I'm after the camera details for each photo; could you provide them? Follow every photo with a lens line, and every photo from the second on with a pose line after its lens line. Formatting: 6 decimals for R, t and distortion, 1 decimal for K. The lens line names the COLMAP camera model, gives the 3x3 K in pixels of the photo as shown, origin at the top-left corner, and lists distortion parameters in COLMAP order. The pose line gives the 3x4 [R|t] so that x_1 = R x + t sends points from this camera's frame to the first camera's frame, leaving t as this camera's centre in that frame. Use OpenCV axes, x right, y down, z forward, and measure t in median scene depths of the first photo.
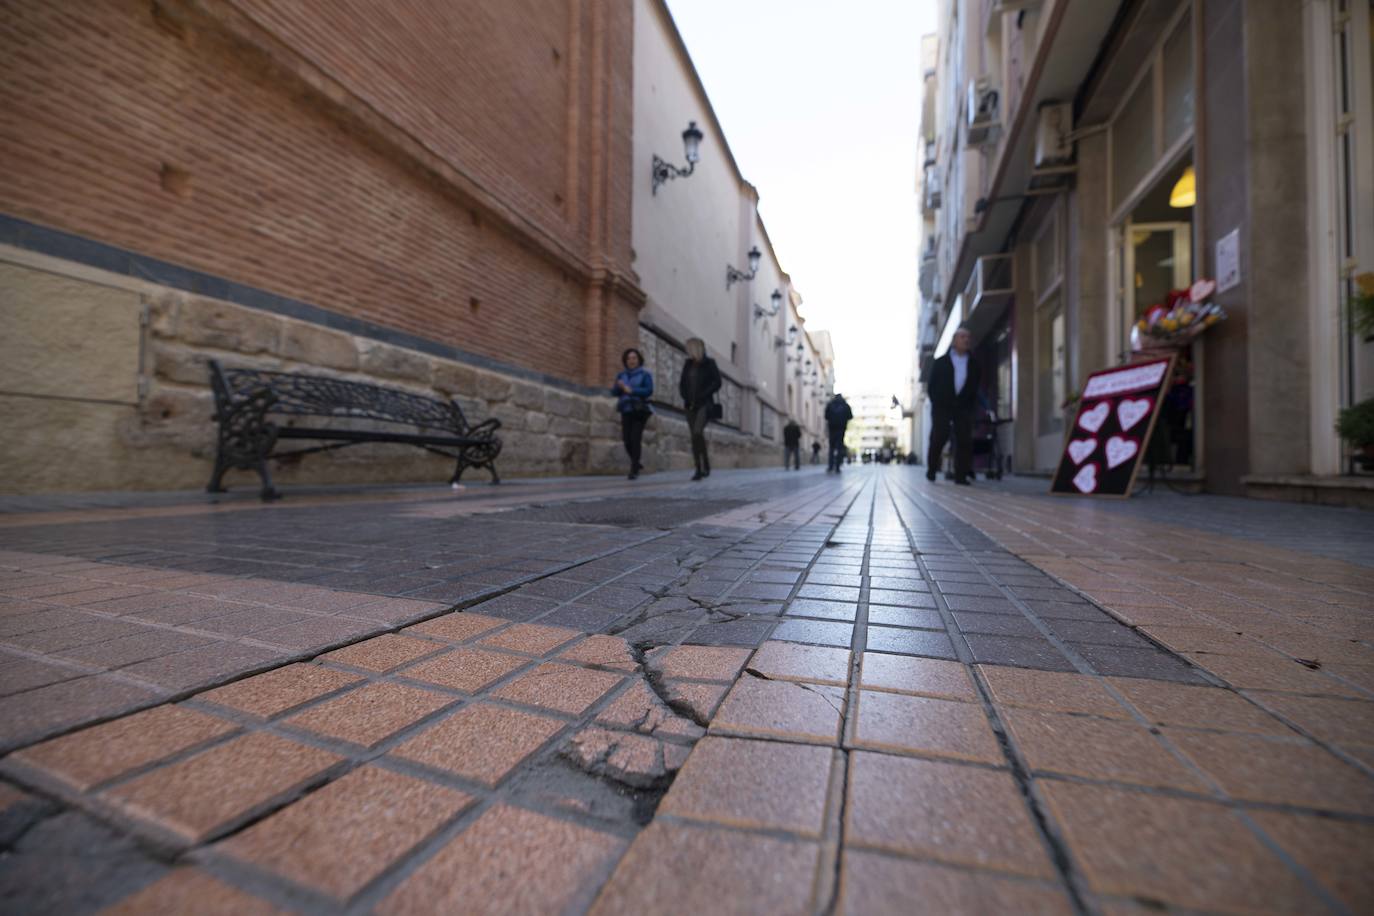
lens RADIAL K [[543.3, 0, 693.1], [0, 543.3, 464.4], [0, 0, 1]] dist [-0.009770, -0.000192]
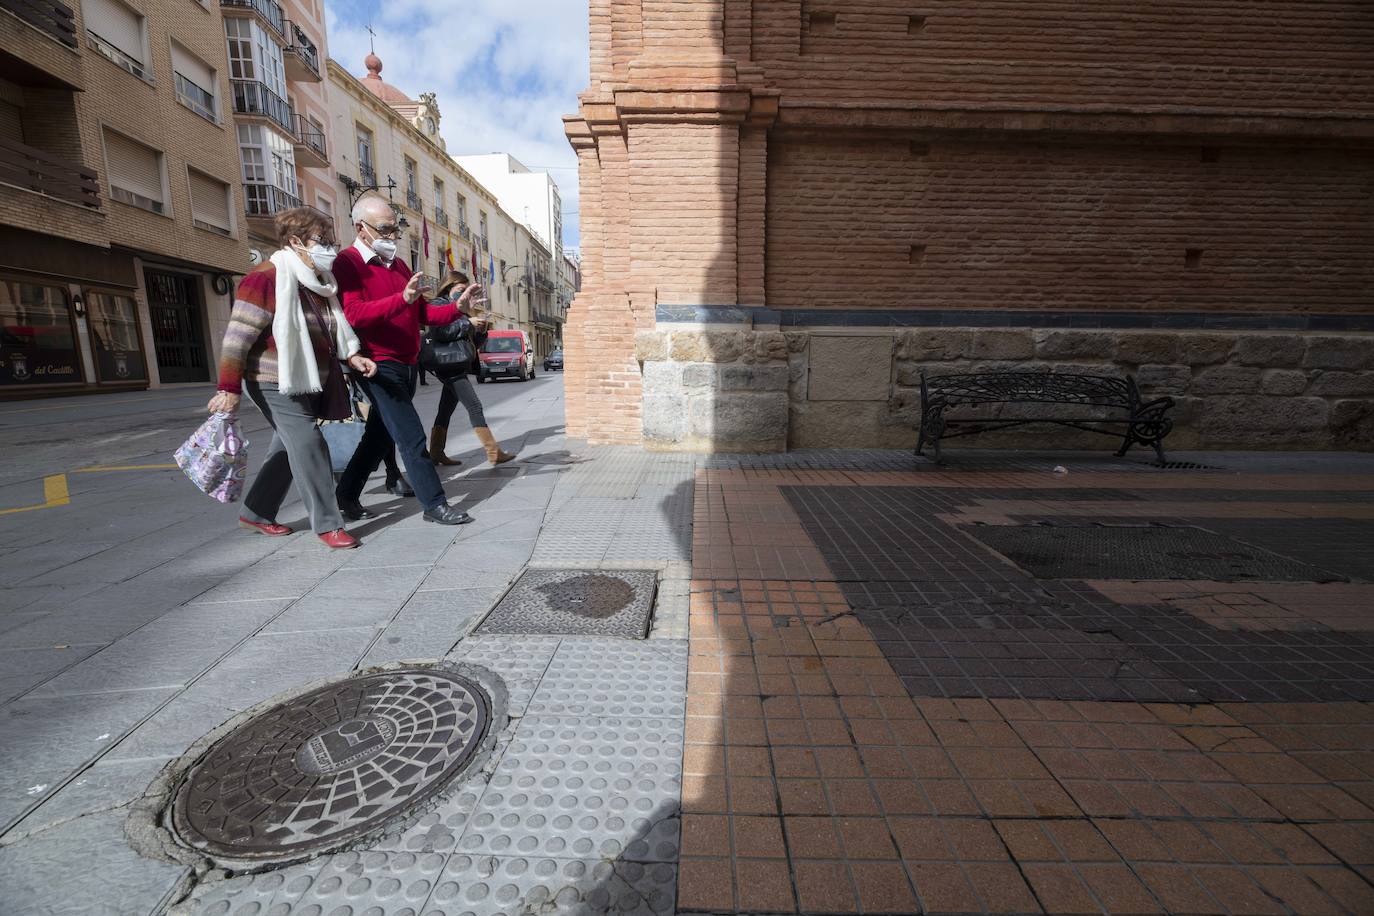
lens RADIAL K [[543.3, 0, 694.6], [0, 543.3, 459.9], [0, 0, 1]] dist [-0.009770, -0.000192]
pose [[0.310087, 0.153684, -0.938204, 0.285305], [-0.004371, 0.987068, 0.160243, -0.123356], [0.950698, -0.045588, 0.306748, -0.096140]]
